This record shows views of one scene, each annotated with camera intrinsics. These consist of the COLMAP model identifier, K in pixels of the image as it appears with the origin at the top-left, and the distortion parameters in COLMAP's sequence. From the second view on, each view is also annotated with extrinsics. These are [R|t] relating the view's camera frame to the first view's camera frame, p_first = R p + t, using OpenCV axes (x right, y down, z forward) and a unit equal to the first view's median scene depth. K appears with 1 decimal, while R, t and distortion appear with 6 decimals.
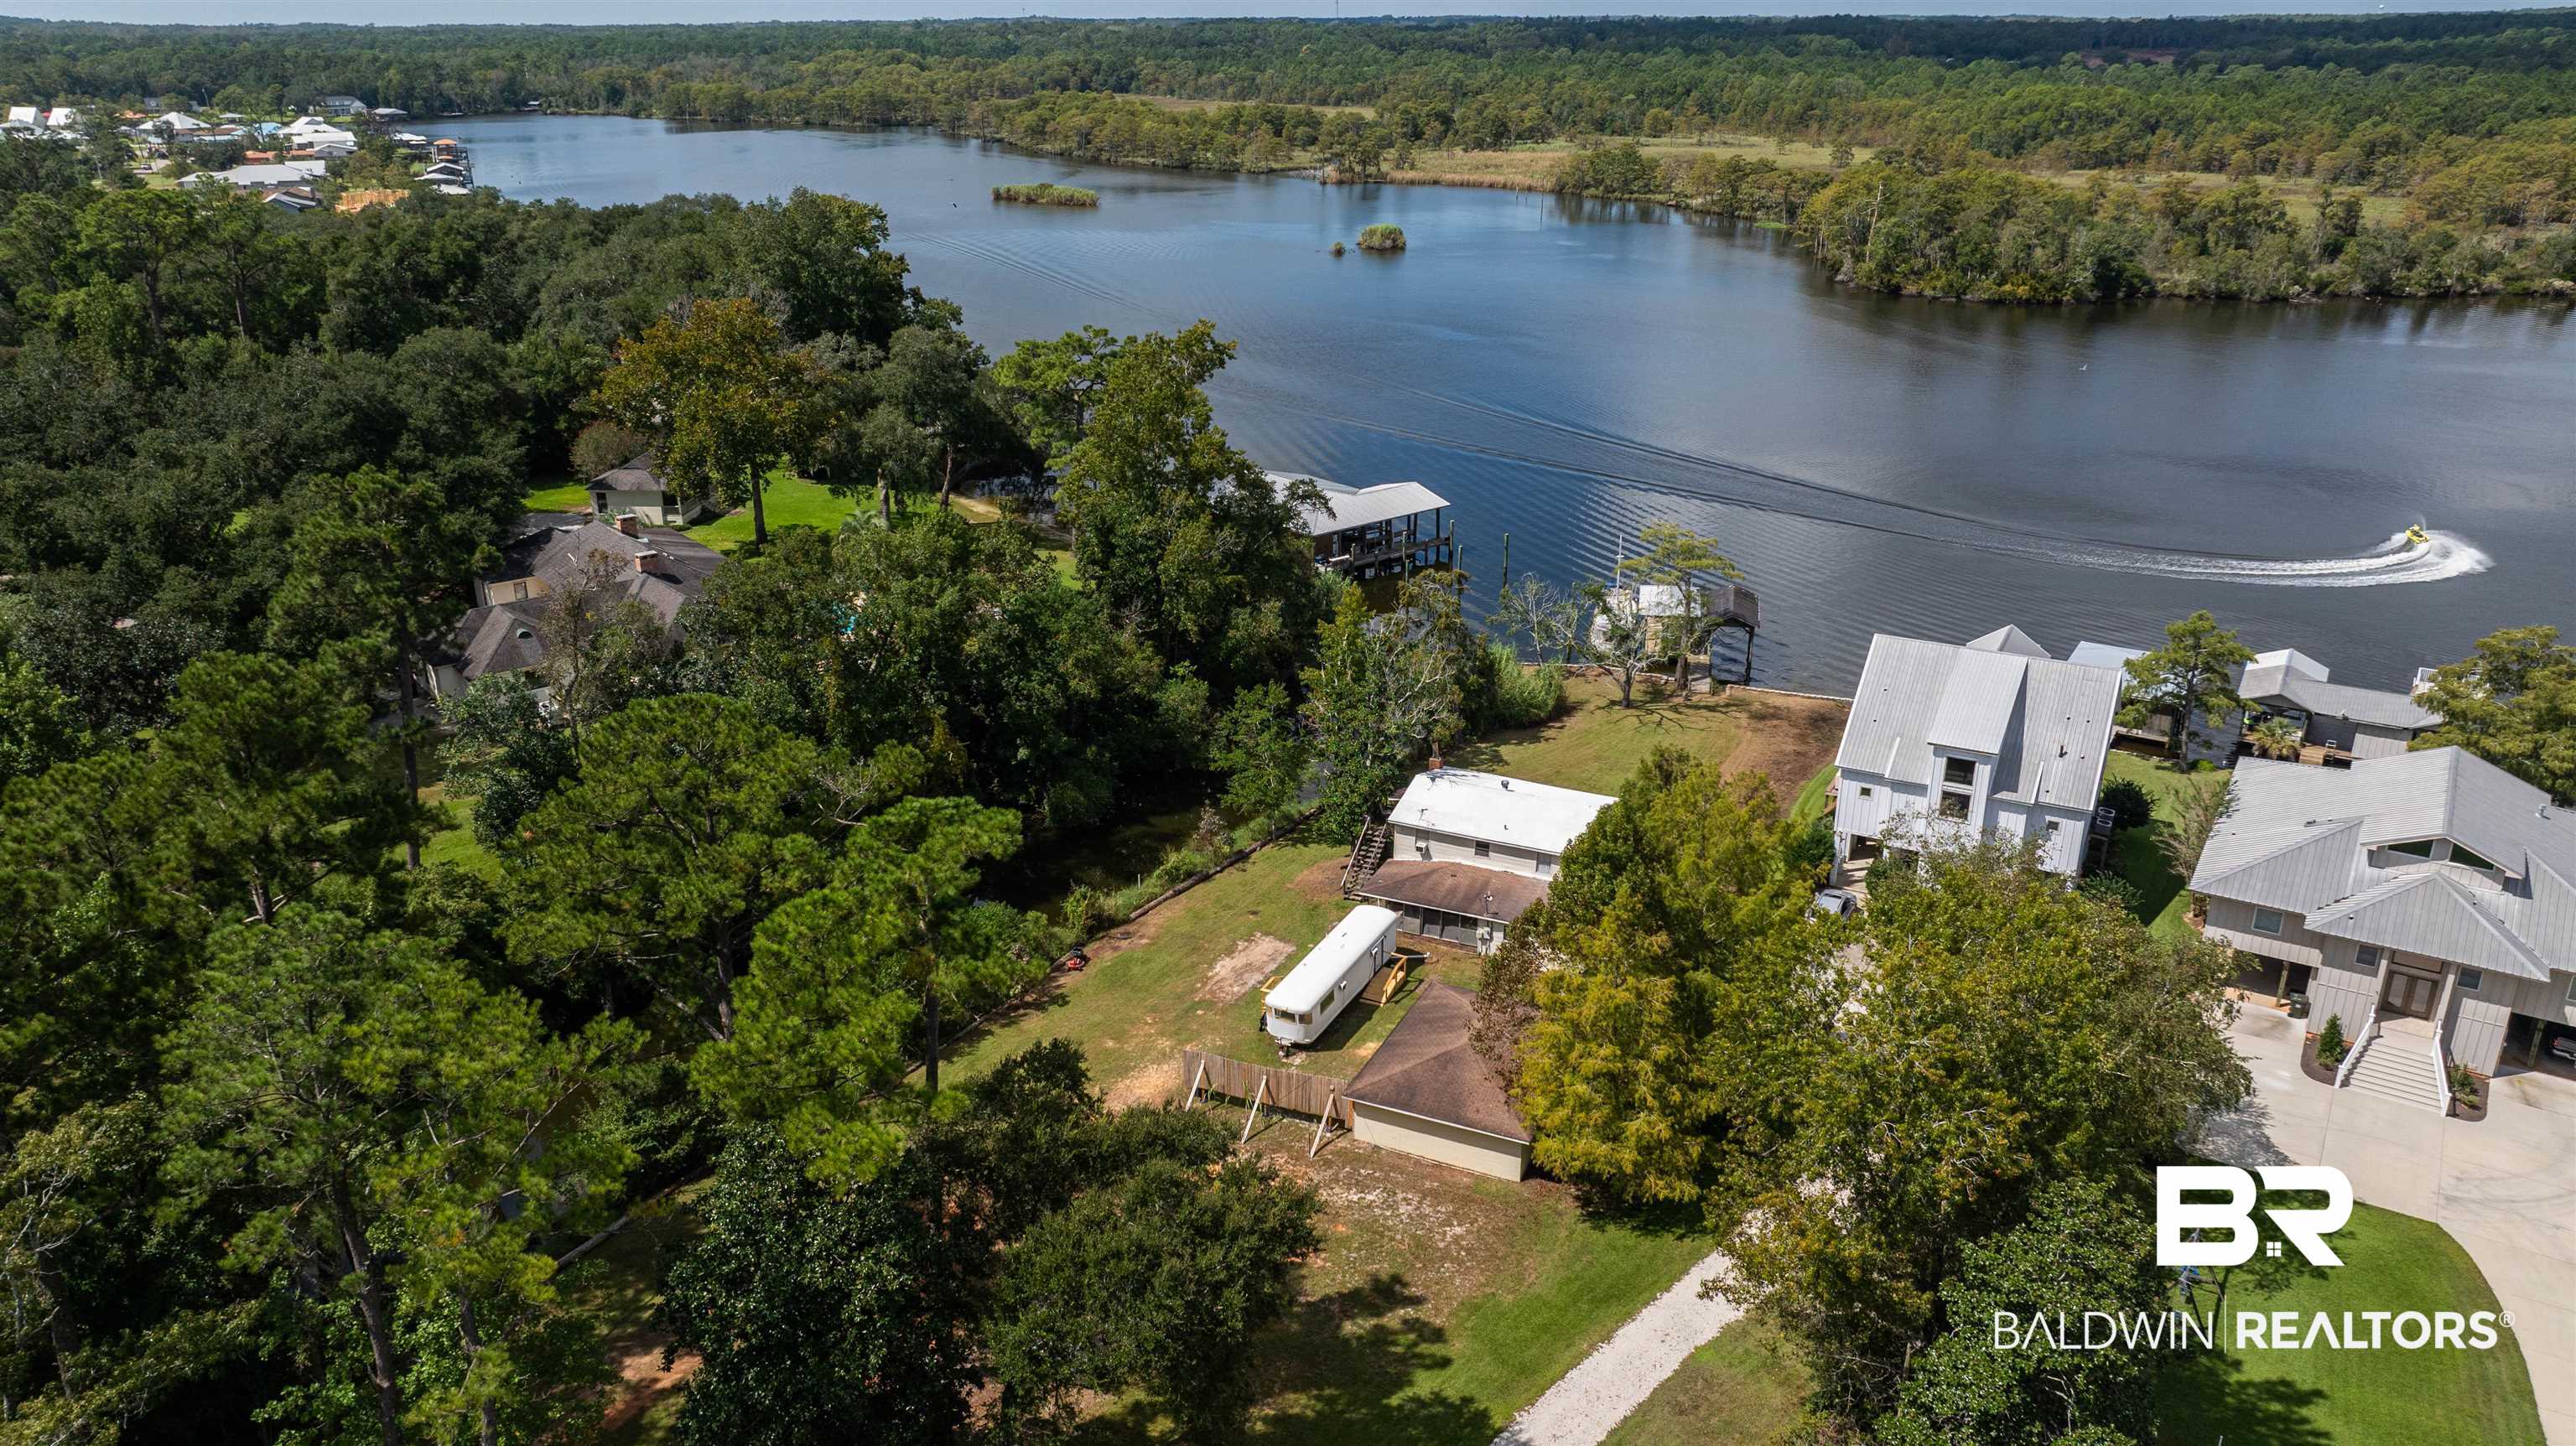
lens RADIAL K [[1810.1, 0, 1288.0], [0, 1810.1, 723.0], [0, 0, 1]] dist [-0.028251, 0.030301]
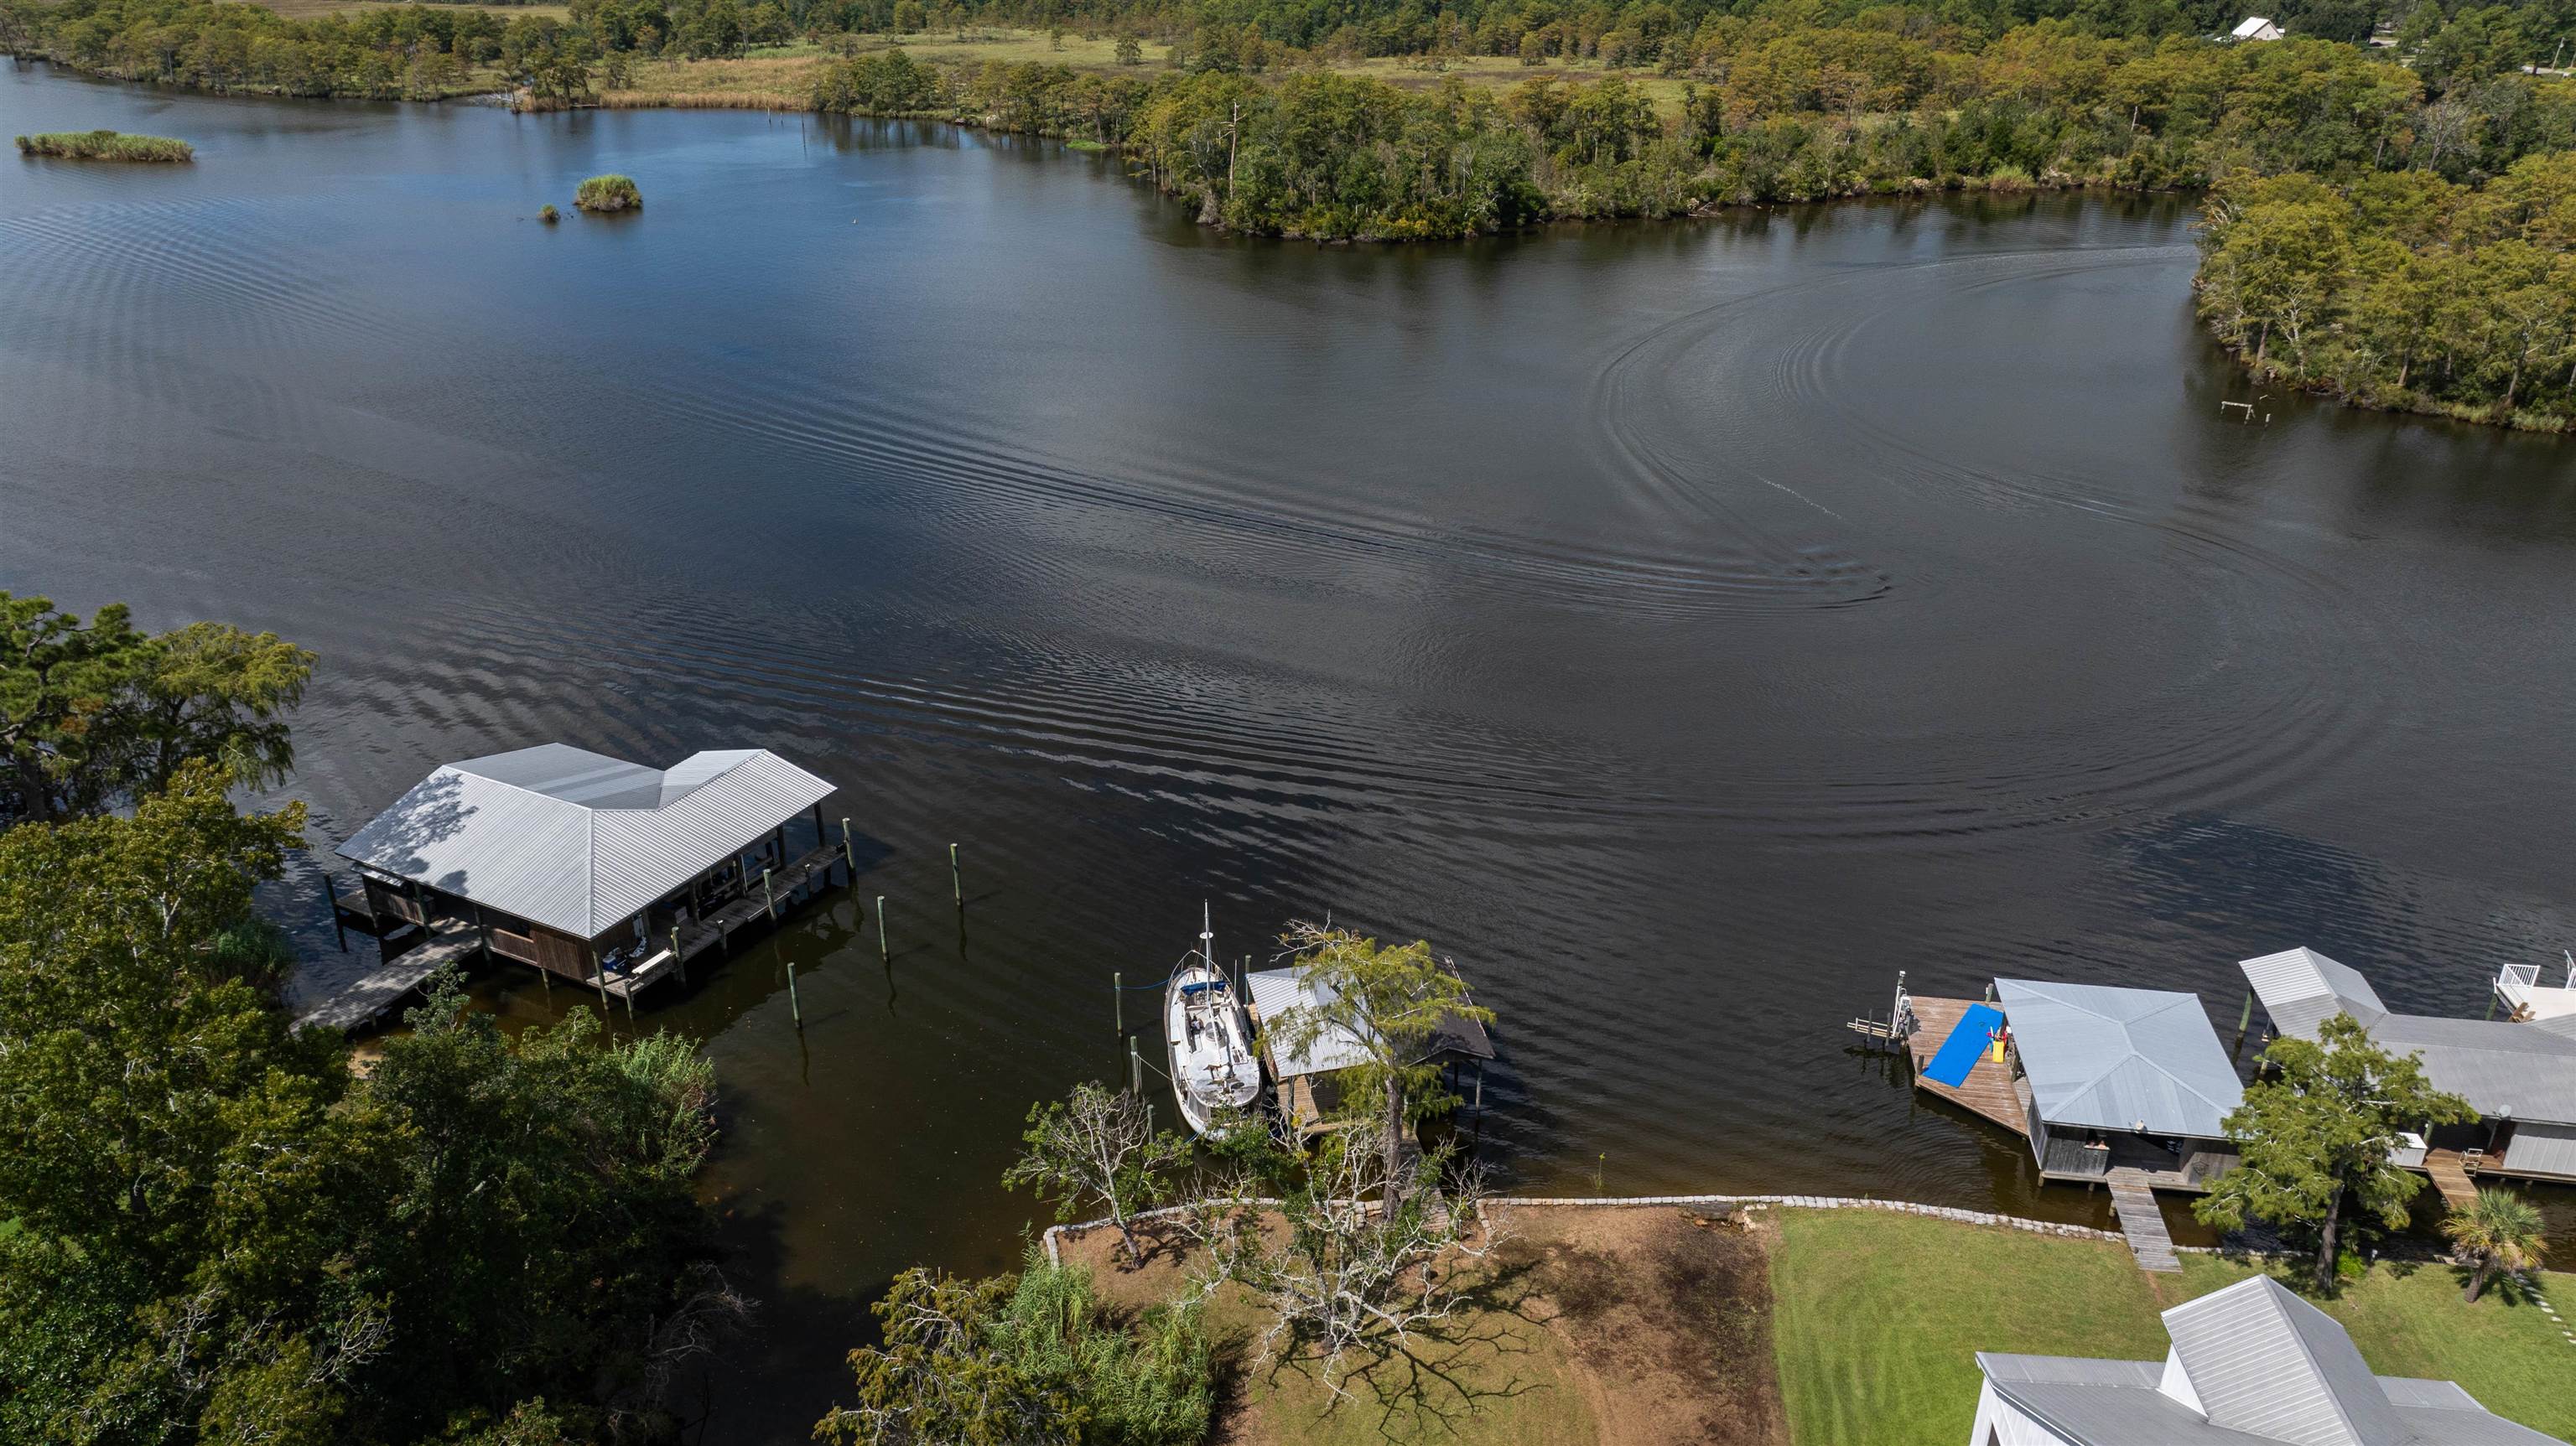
lens RADIAL K [[1810.1, 0, 1288.0], [0, 1810.1, 723.0], [0, 0, 1]] dist [-0.028251, 0.030301]
pose [[0.920544, -0.165337, 0.353925, 0.024903], [0.144297, 0.985857, 0.085236, -0.176163], [-0.363012, -0.027393, 0.931382, 0.439572]]
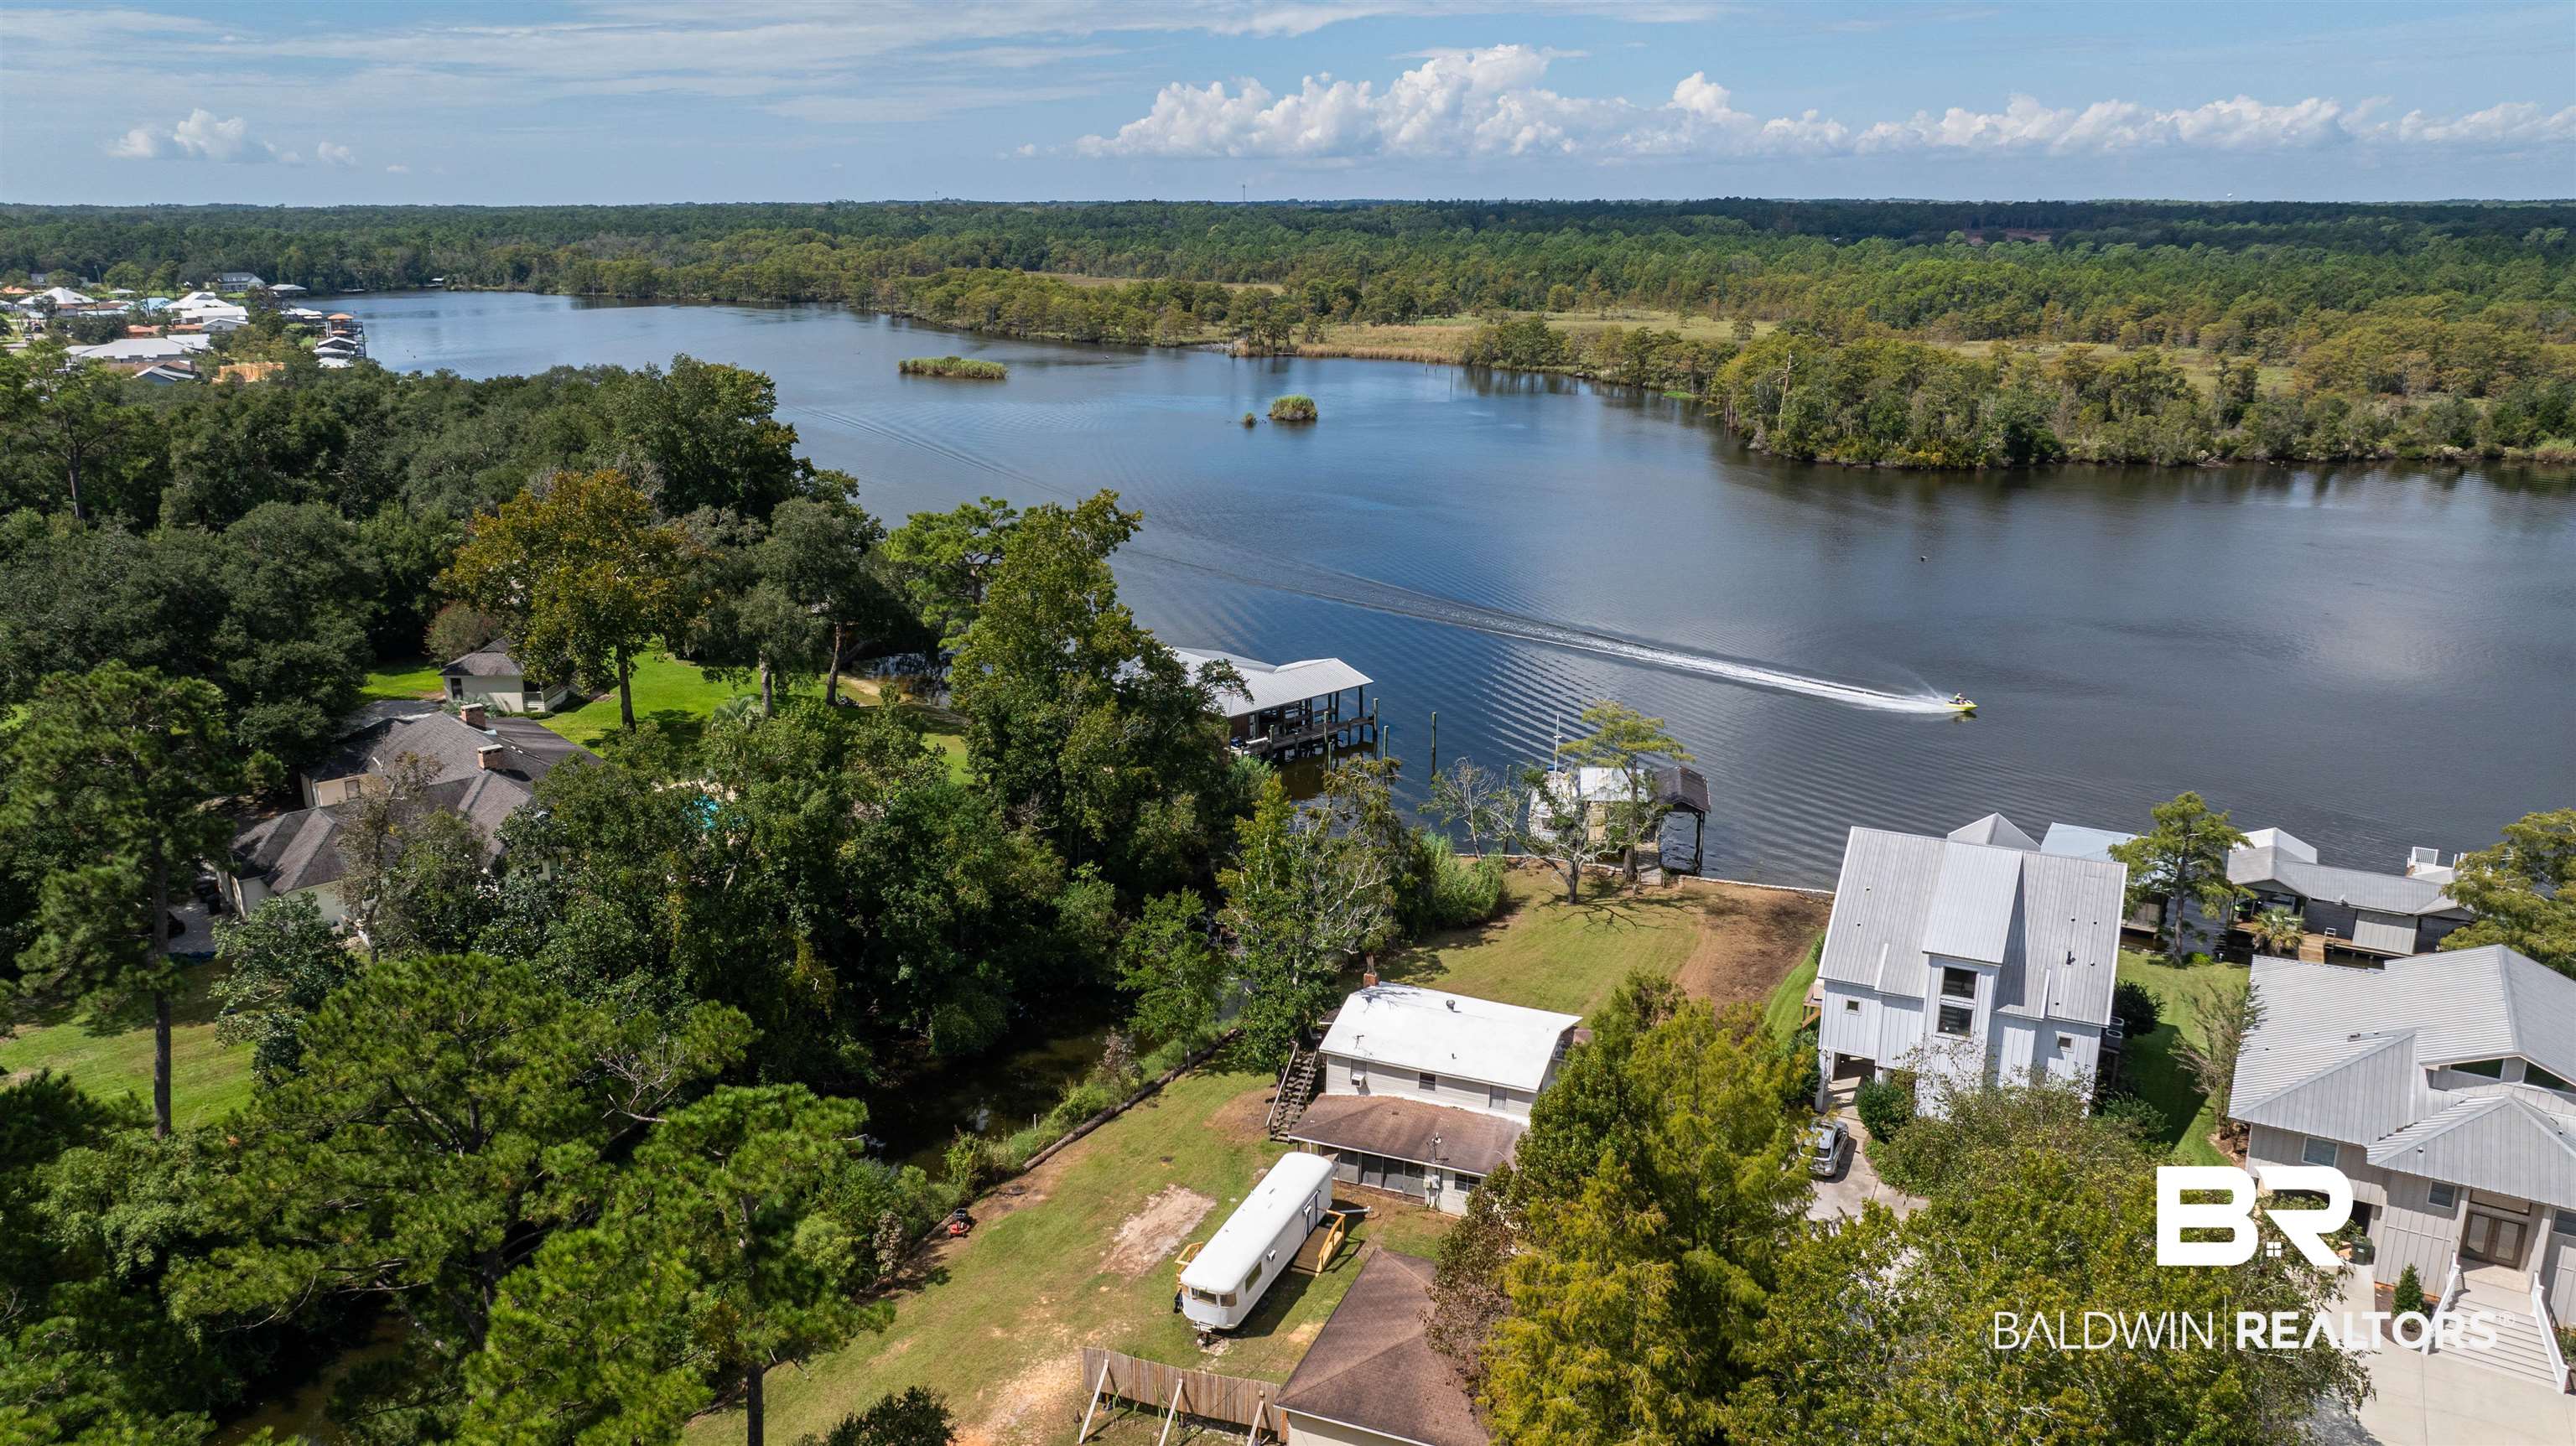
lens RADIAL K [[1811.1, 0, 1288.0], [0, 1811.1, 723.0], [0, 0, 1]] dist [-0.026834, 0.041918]
pose [[0.998810, -0.011463, 0.047395, 0.000272], [0.015773, 0.995671, -0.091596, -0.014231], [-0.046140, 0.092234, 0.994668, 0.067869]]
